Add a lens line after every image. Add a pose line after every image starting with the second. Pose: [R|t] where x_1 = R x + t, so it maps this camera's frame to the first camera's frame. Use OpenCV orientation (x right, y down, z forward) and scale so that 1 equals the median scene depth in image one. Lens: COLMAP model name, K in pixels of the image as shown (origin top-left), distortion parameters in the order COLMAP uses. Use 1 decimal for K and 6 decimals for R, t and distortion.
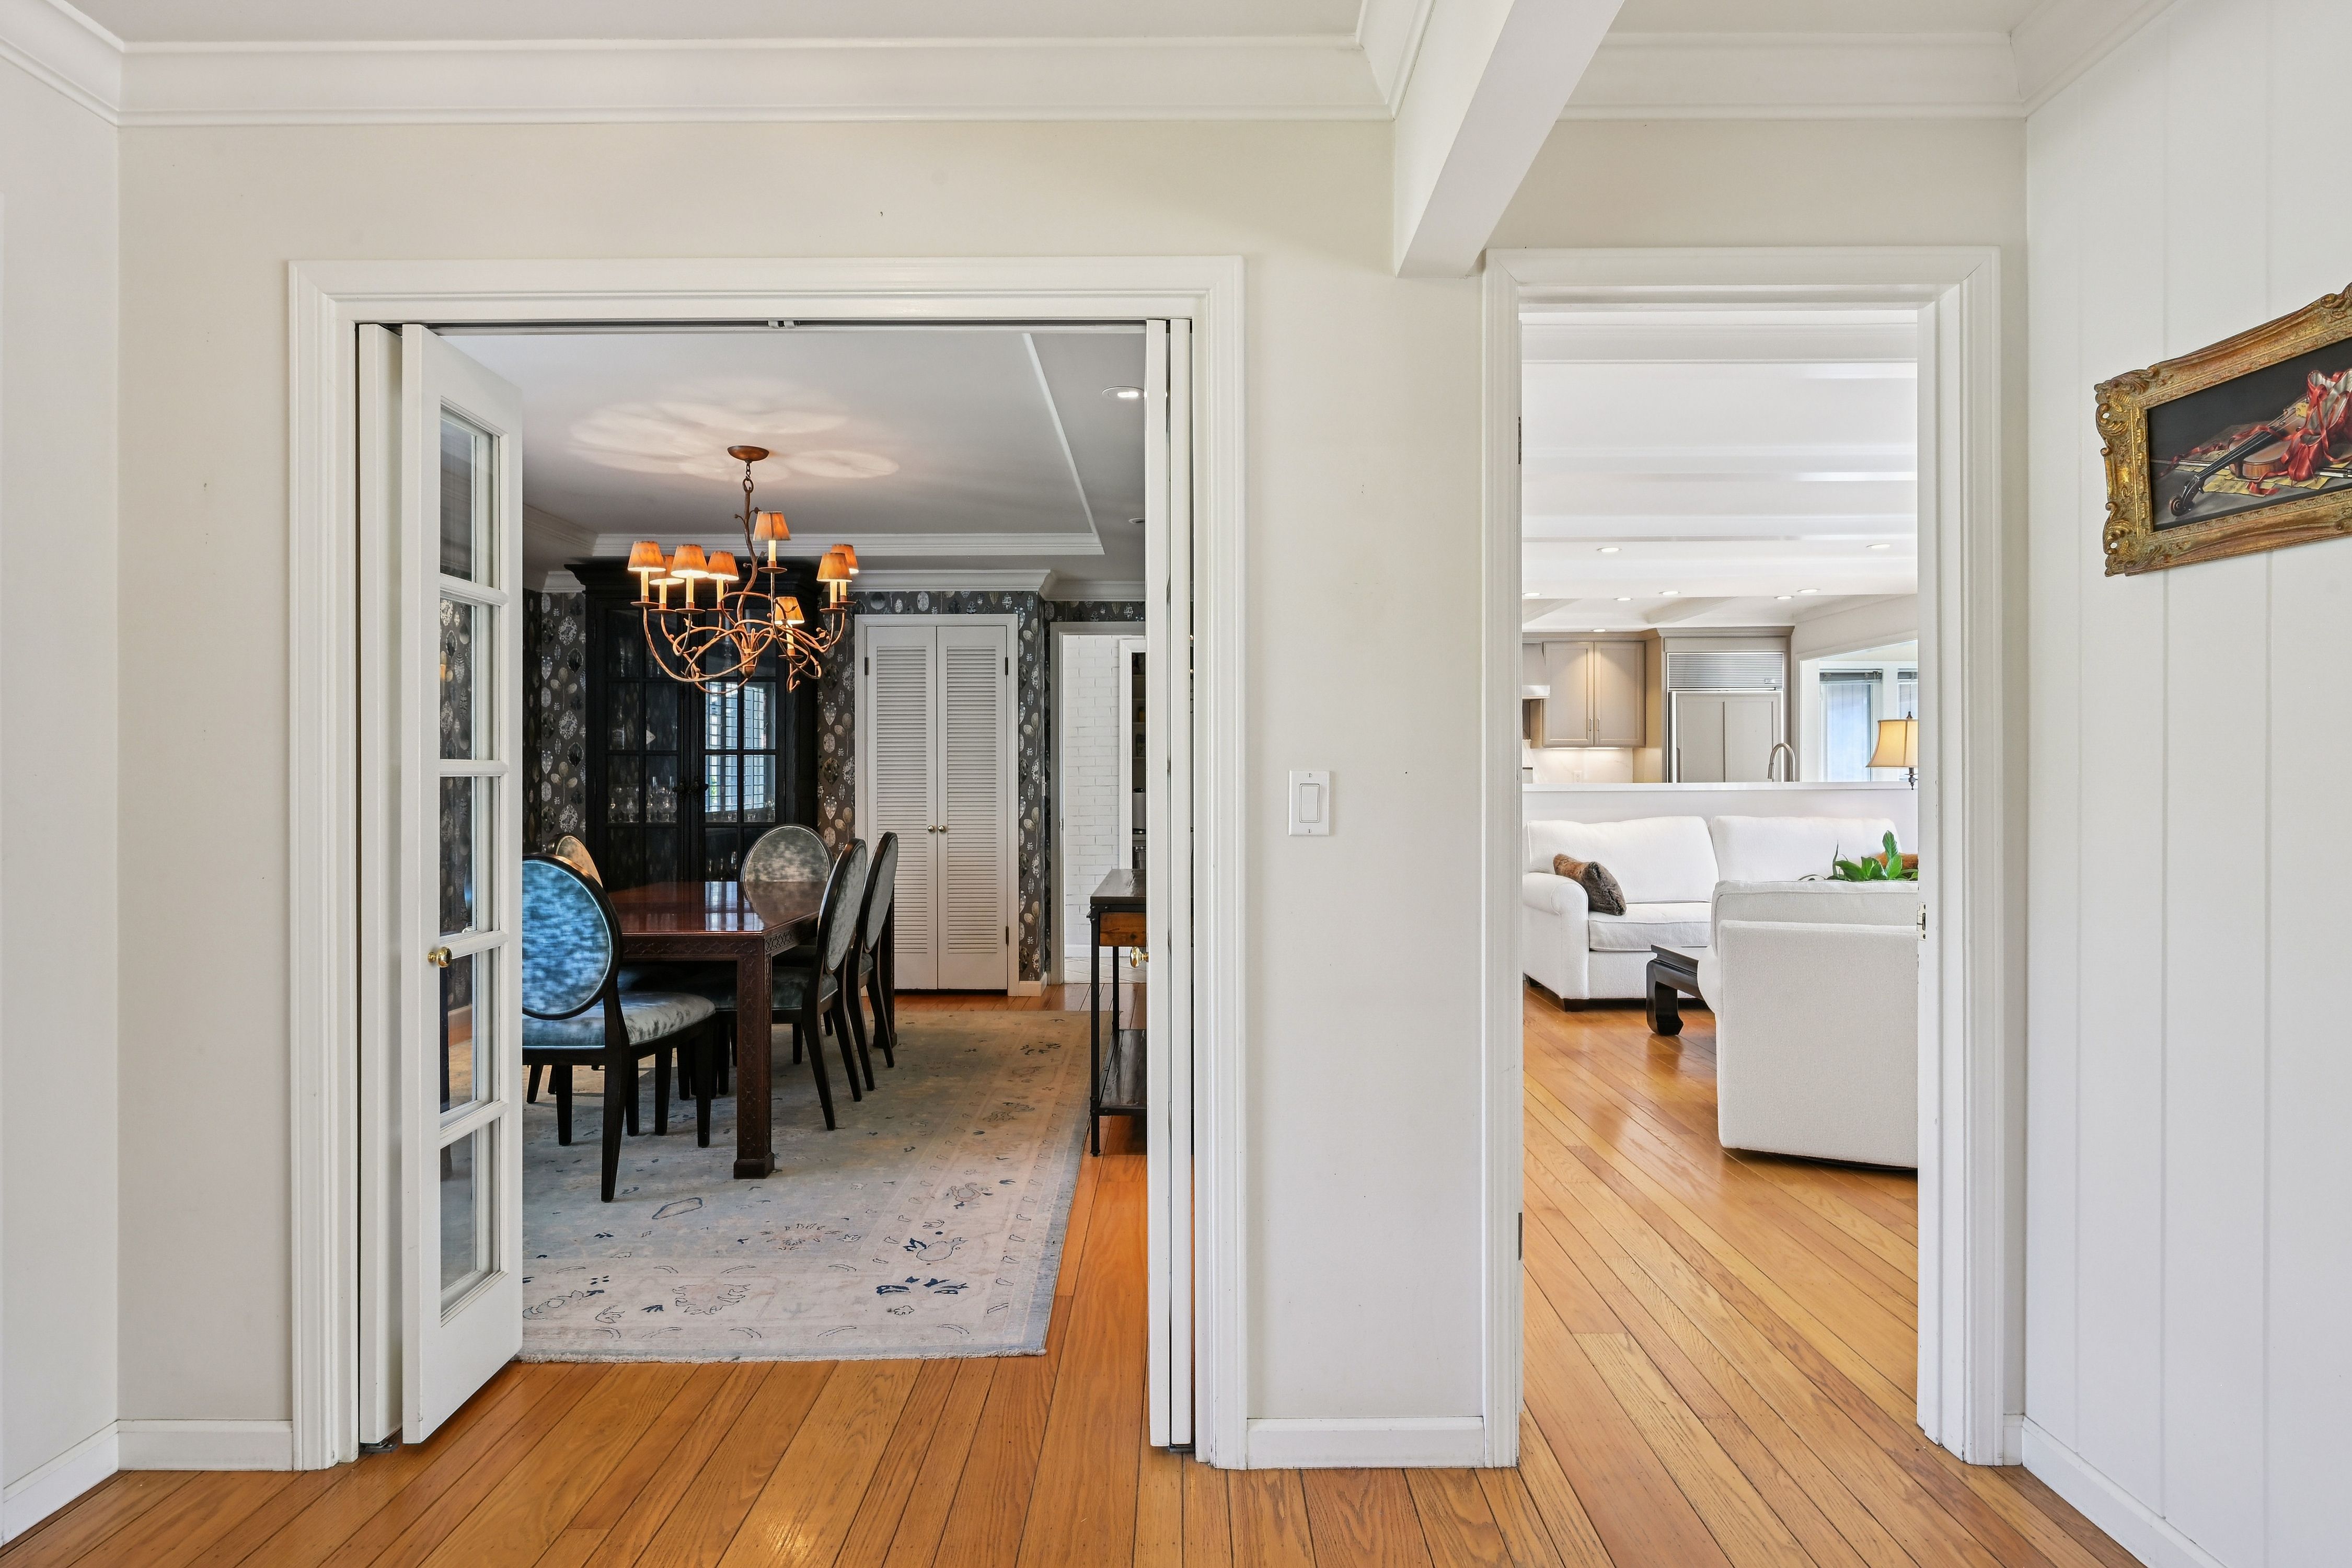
lens RADIAL K [[1257.5, 0, 1179.4], [0, 1257.5, 779.8], [0, 0, 1]] dist [-0.003384, 0.000013]
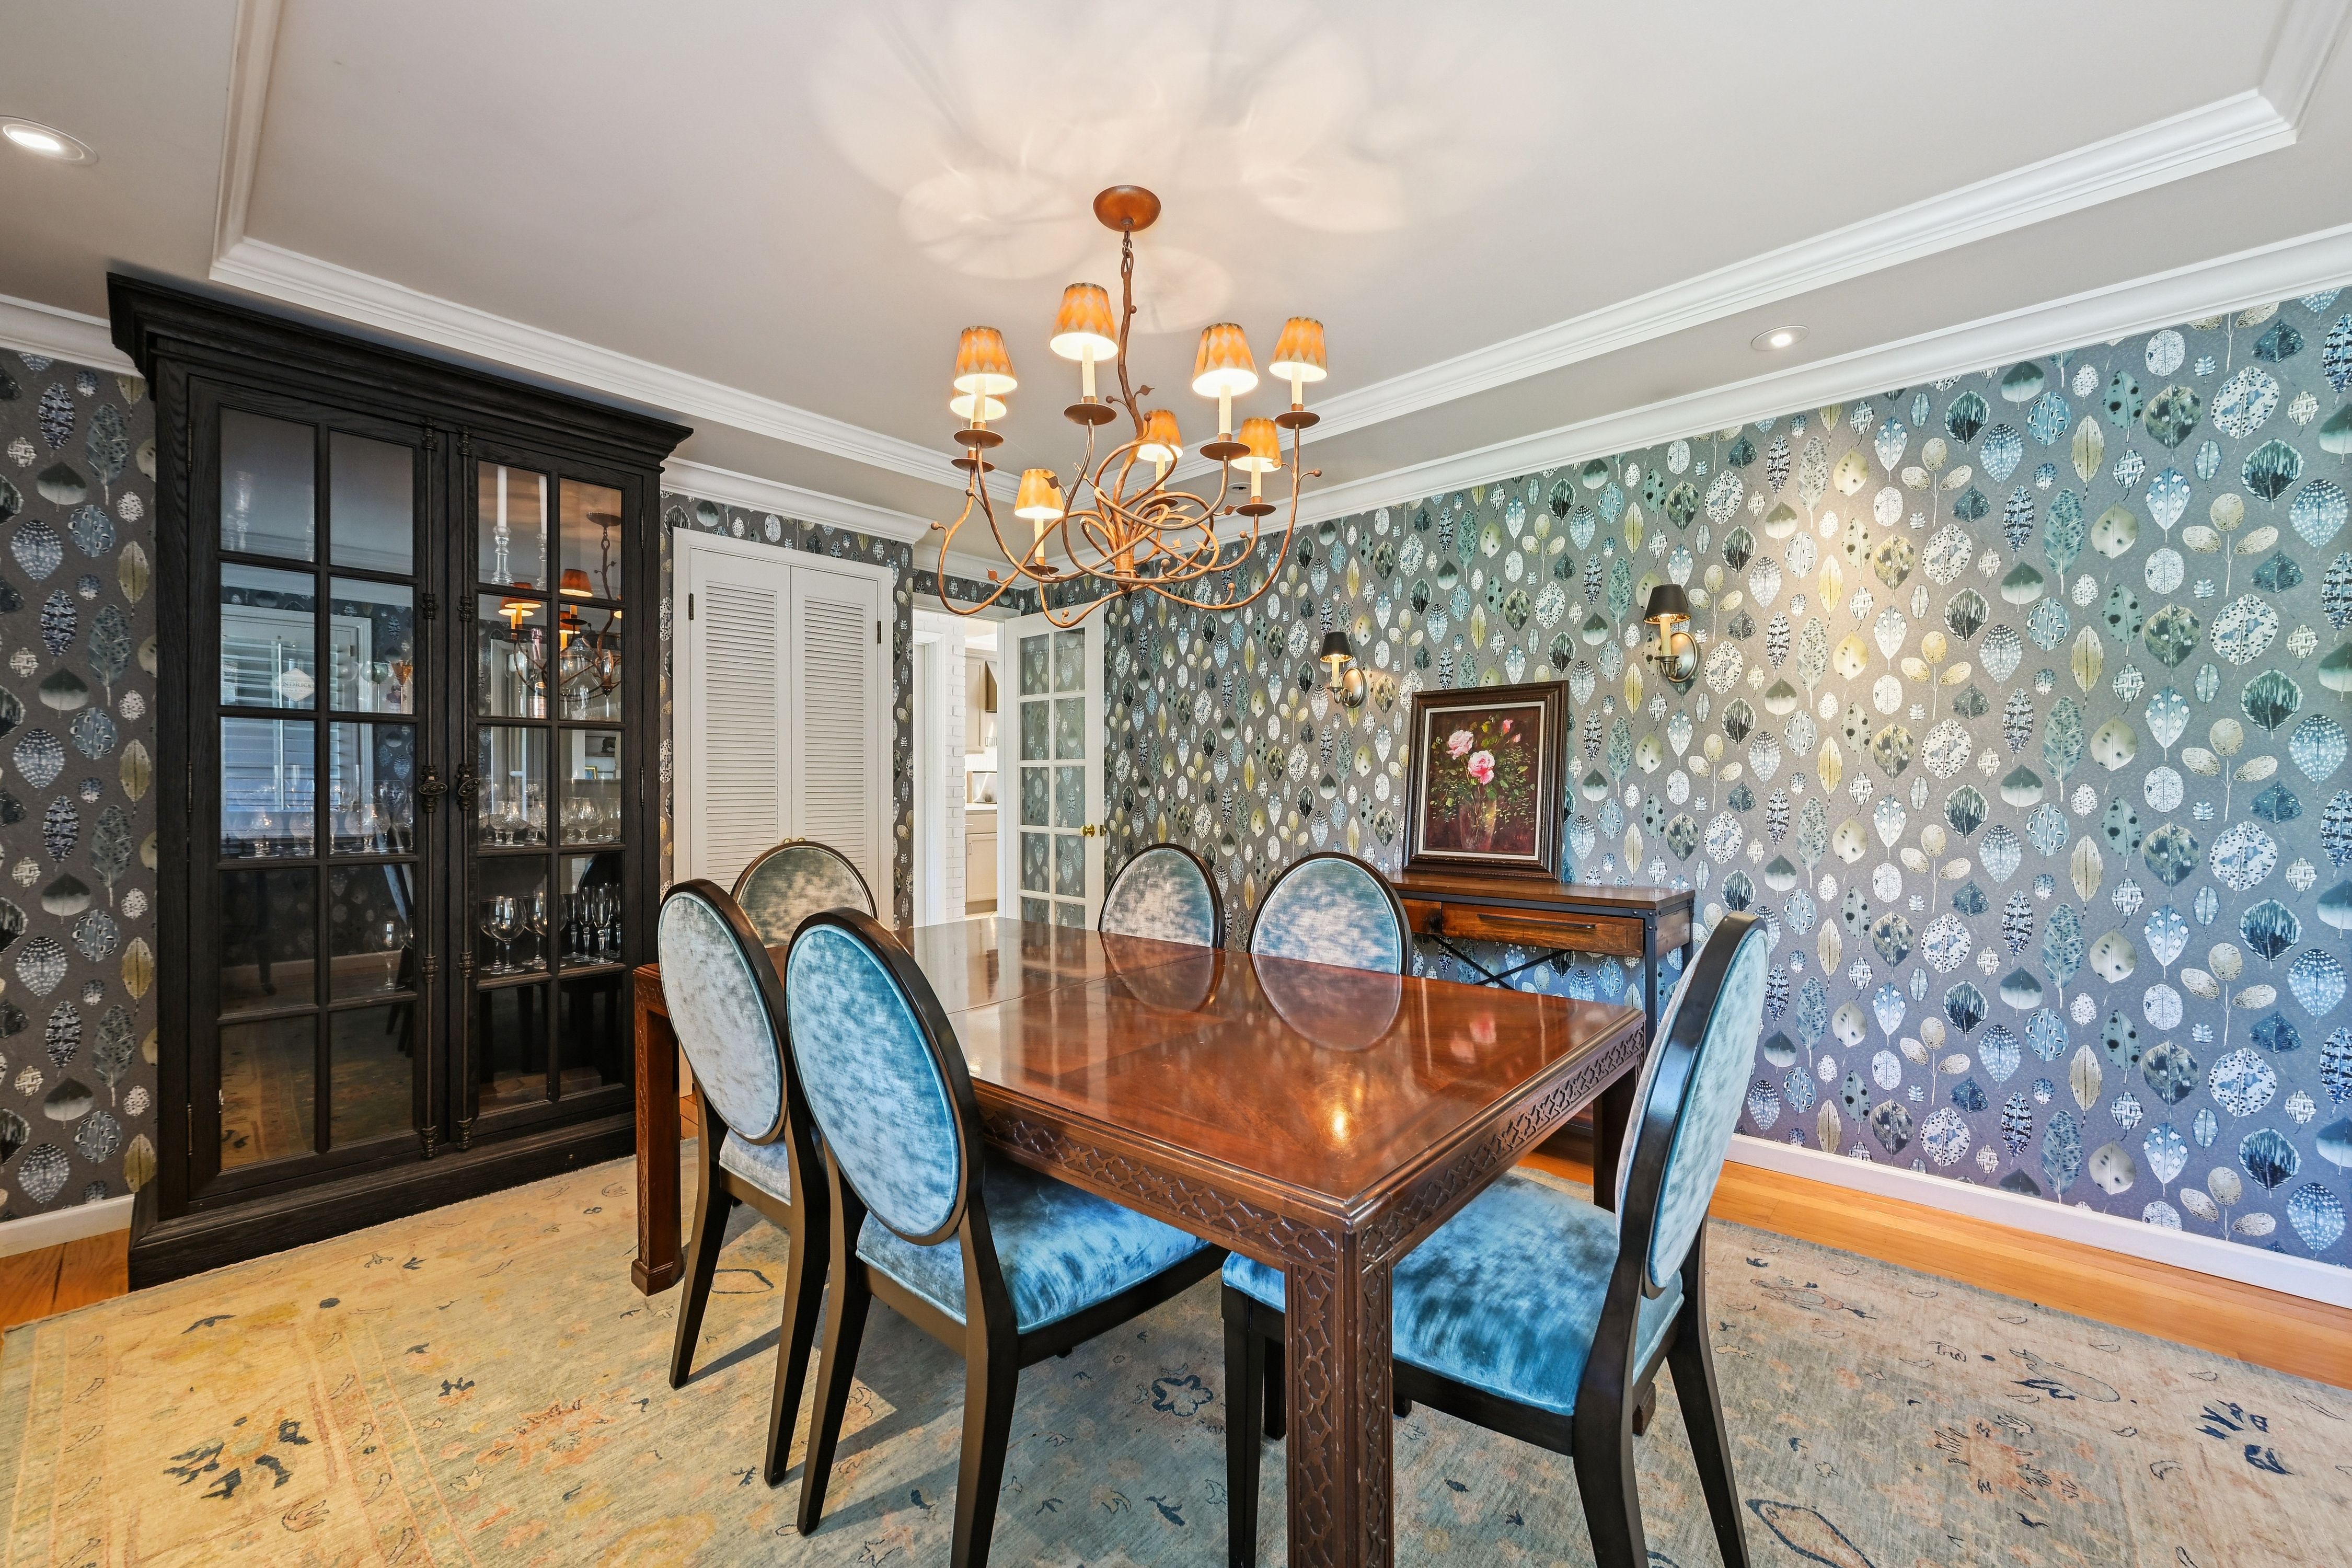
lens RADIAL K [[922.5, 0, 1171.7], [0, 922.5, 786.4], [0, 0, 1]] dist [0.000285, -0.000032]
pose [[0.665480, -0.003235, 0.746409, -0.474245], [0.002345, 0.999995, 0.002244, 0.006093], [-0.746412, 0.000257, 0.665484, 0.505265]]
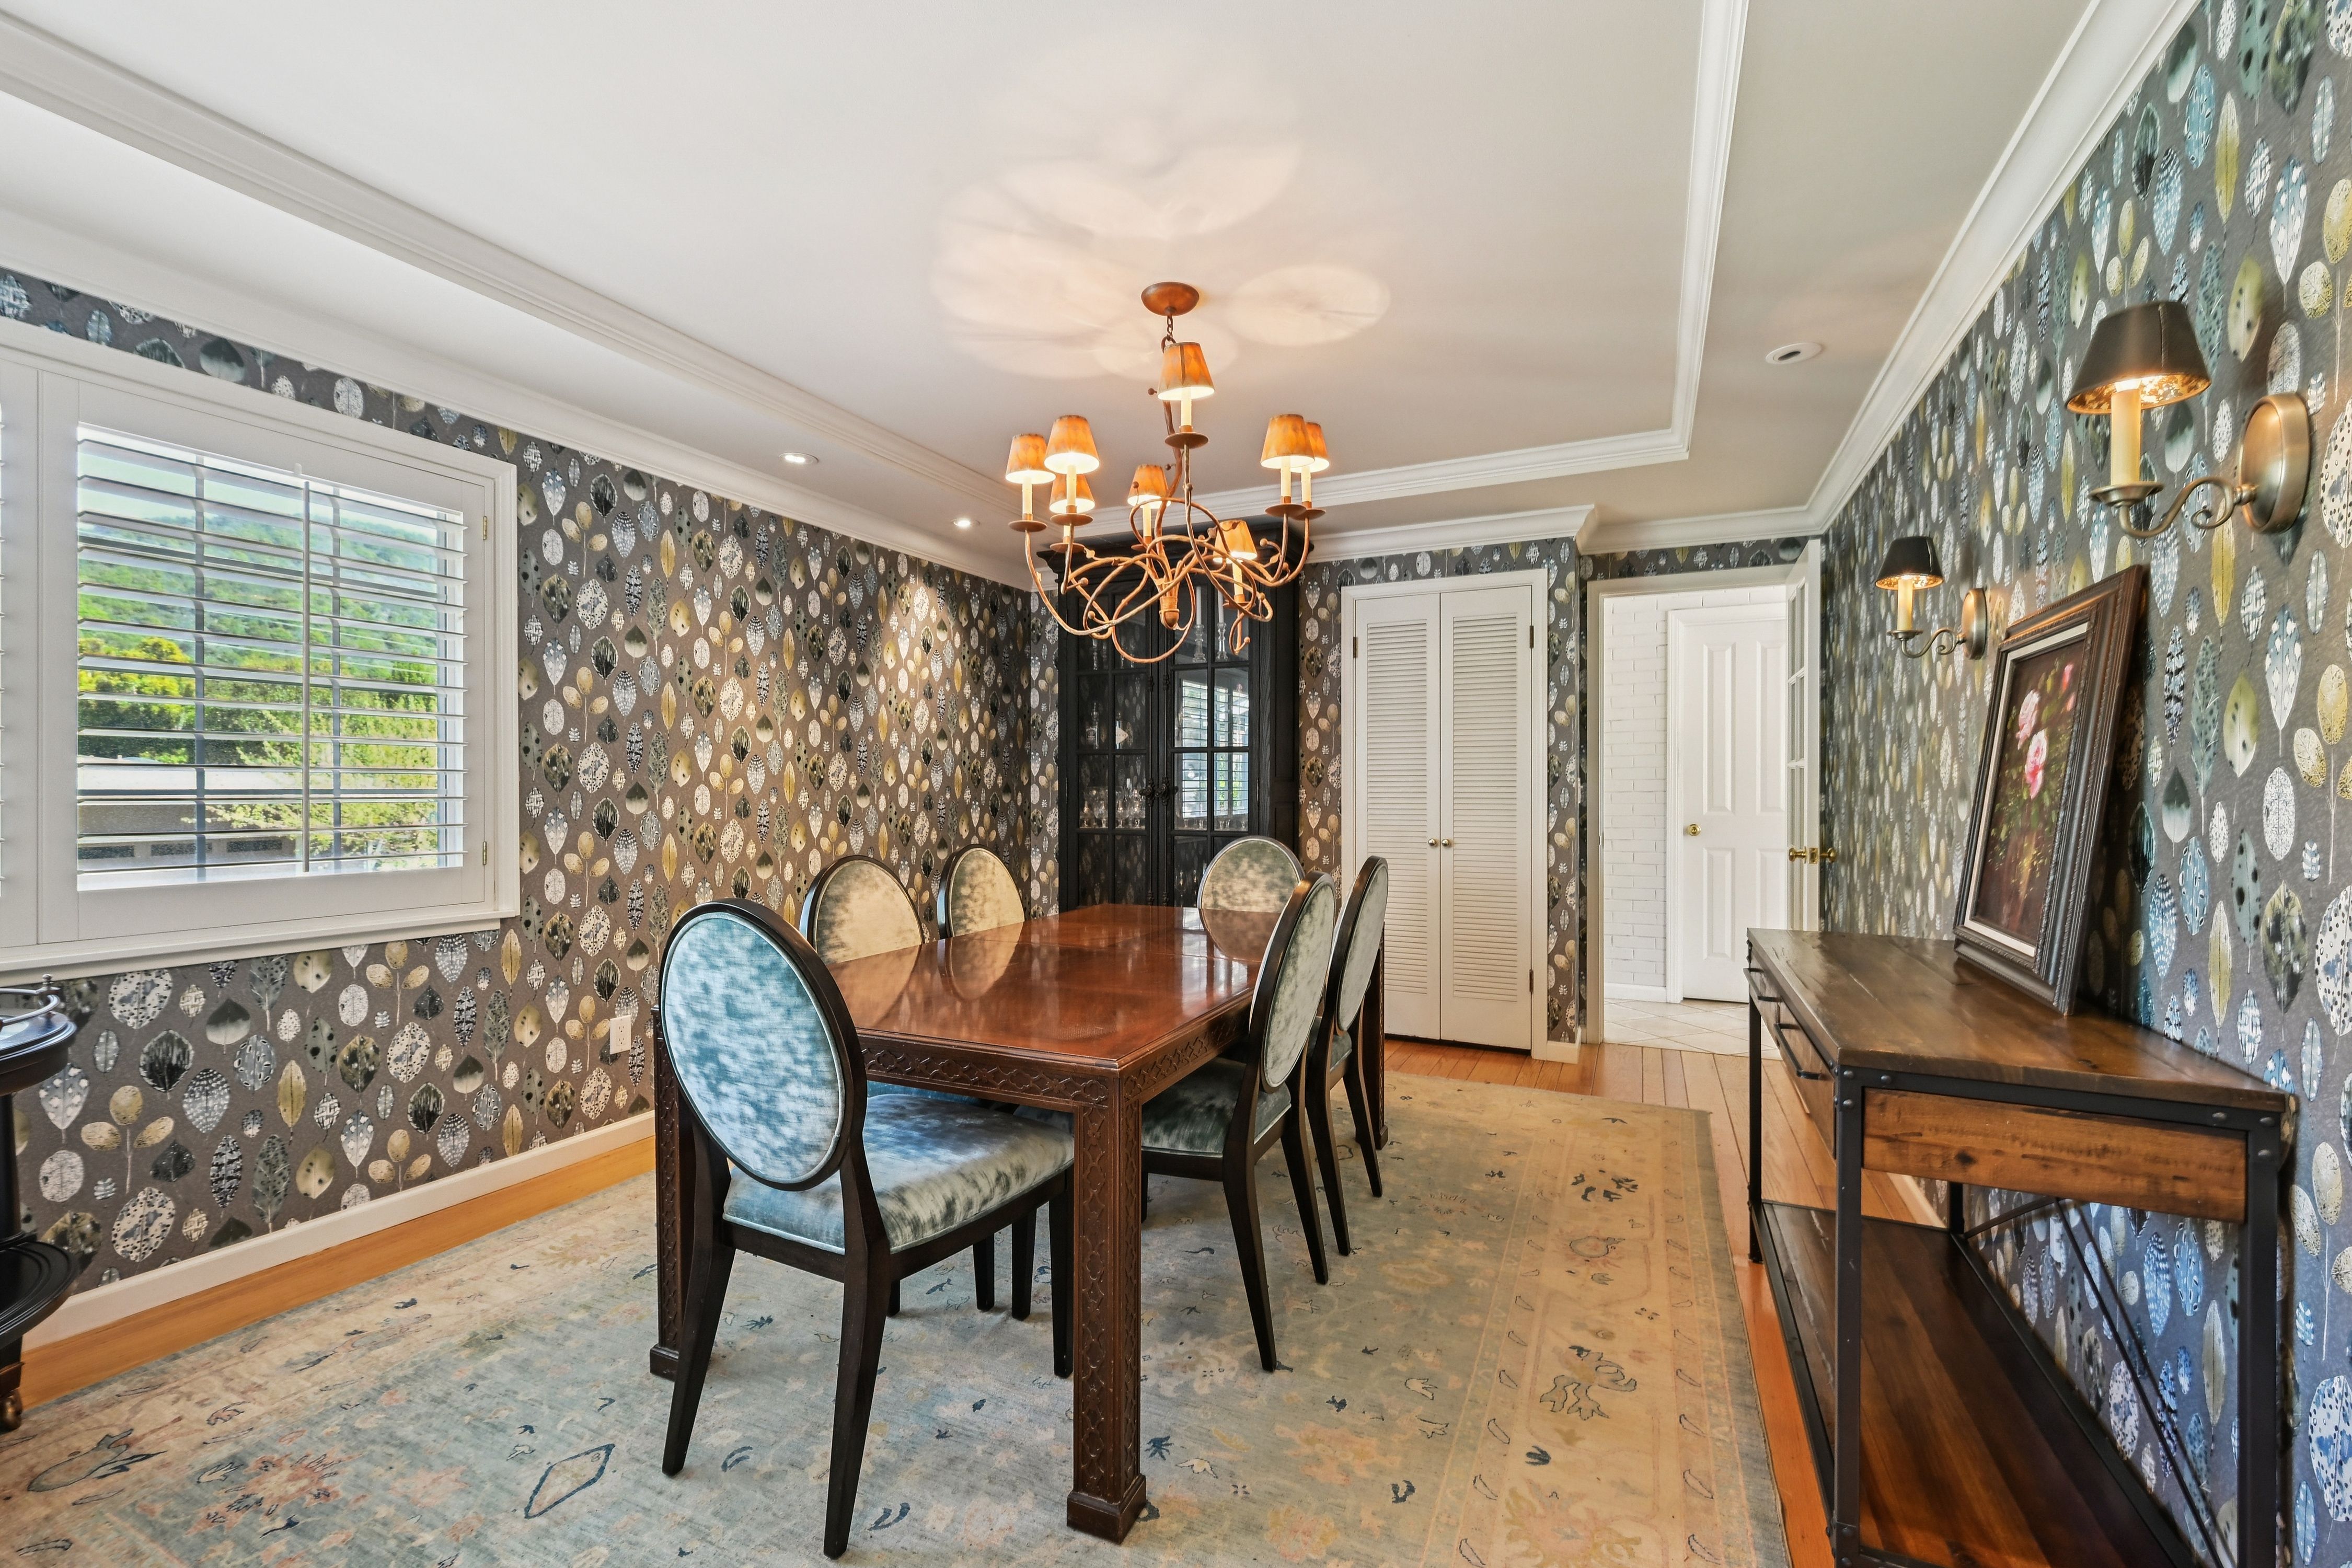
lens RADIAL K [[986.8, 0, 1173.3], [0, 986.8, 792.6], [0, 0, 1]] dist [0.002671, 0.000236]
pose [[0.902744, 0.003665, -0.430162, -0.078758], [-0.001945, 0.999988, 0.004438, 0.004418], [0.430173, -0.003170, 0.902741, 0.371801]]
